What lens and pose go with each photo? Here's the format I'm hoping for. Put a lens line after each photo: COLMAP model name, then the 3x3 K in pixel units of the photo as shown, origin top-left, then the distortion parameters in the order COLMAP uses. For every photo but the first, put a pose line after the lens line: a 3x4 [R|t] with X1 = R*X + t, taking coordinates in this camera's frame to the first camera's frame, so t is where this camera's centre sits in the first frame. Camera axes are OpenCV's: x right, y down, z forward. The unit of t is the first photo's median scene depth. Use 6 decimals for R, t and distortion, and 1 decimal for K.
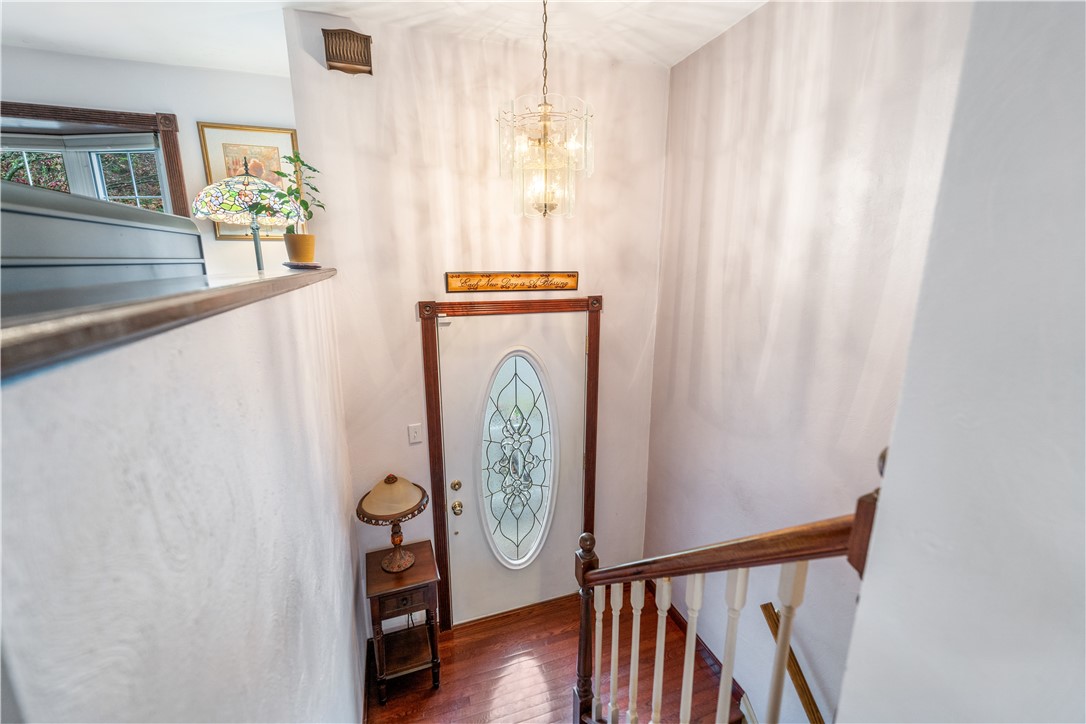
lens RADIAL K [[442.0, 0, 543.0], [0, 442.0, 362.0], [0, 0, 1]] dist [-0.001515, -0.000184]
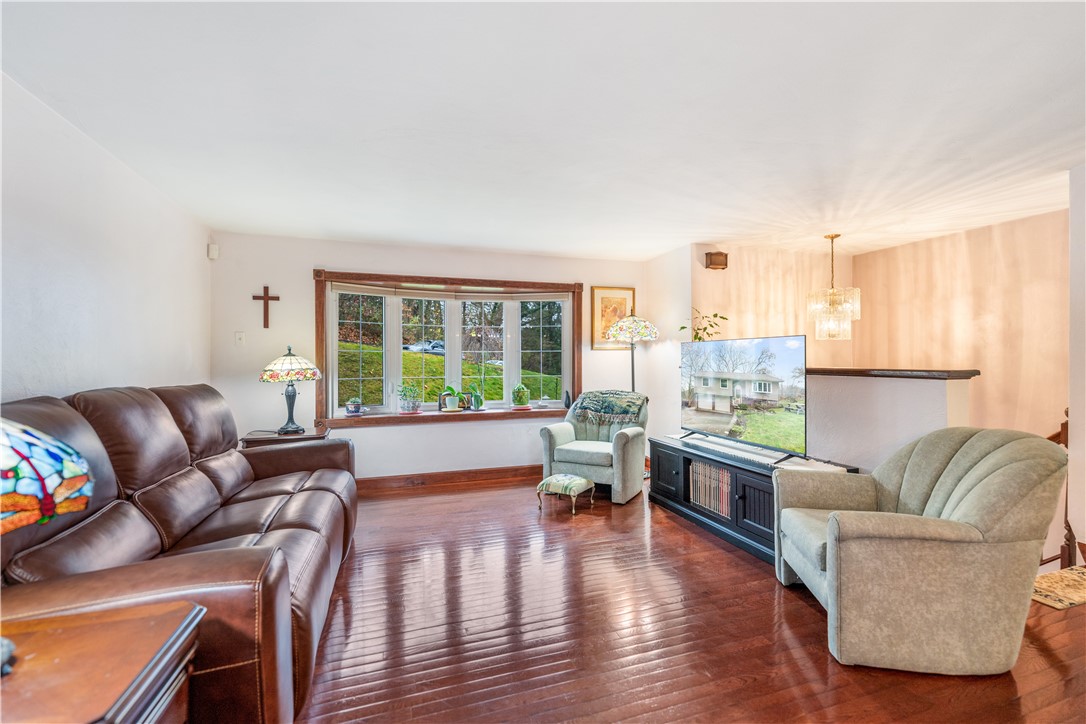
lens RADIAL K [[471.8, 0, 549.1], [0, 471.8, 360.2], [0, 0, 1]] dist [-0.000531, -0.000100]
pose [[0.999897, -0.006568, -0.012778, -1.074718], [0.003557, 0.974859, -0.222794, 0.200164], [0.013920, 0.222725, 0.974782, -0.922259]]
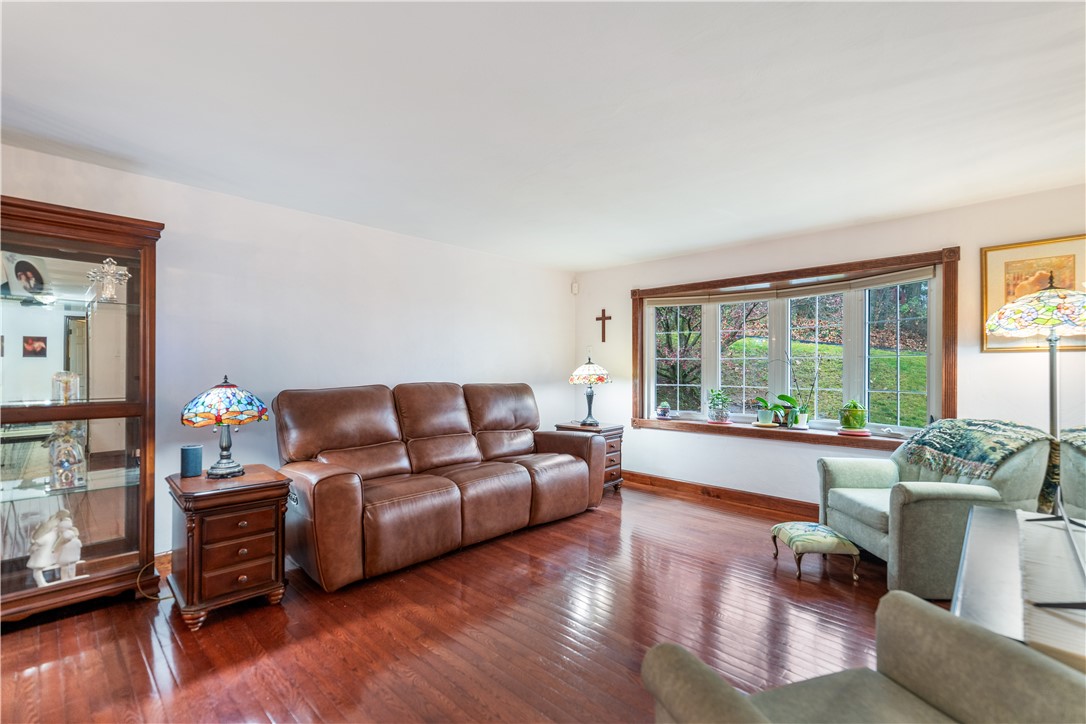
lens RADIAL K [[477.7, 0, 543.0], [0, 477.7, 362.0], [0, 0, 1]] dist [-0.000511, -0.000059]
pose [[0.450175, -0.012315, -0.892855, -0.250669], [-0.196829, 0.973942, -0.112674, 0.089990], [0.870977, 0.226463, 0.436020, -0.458579]]
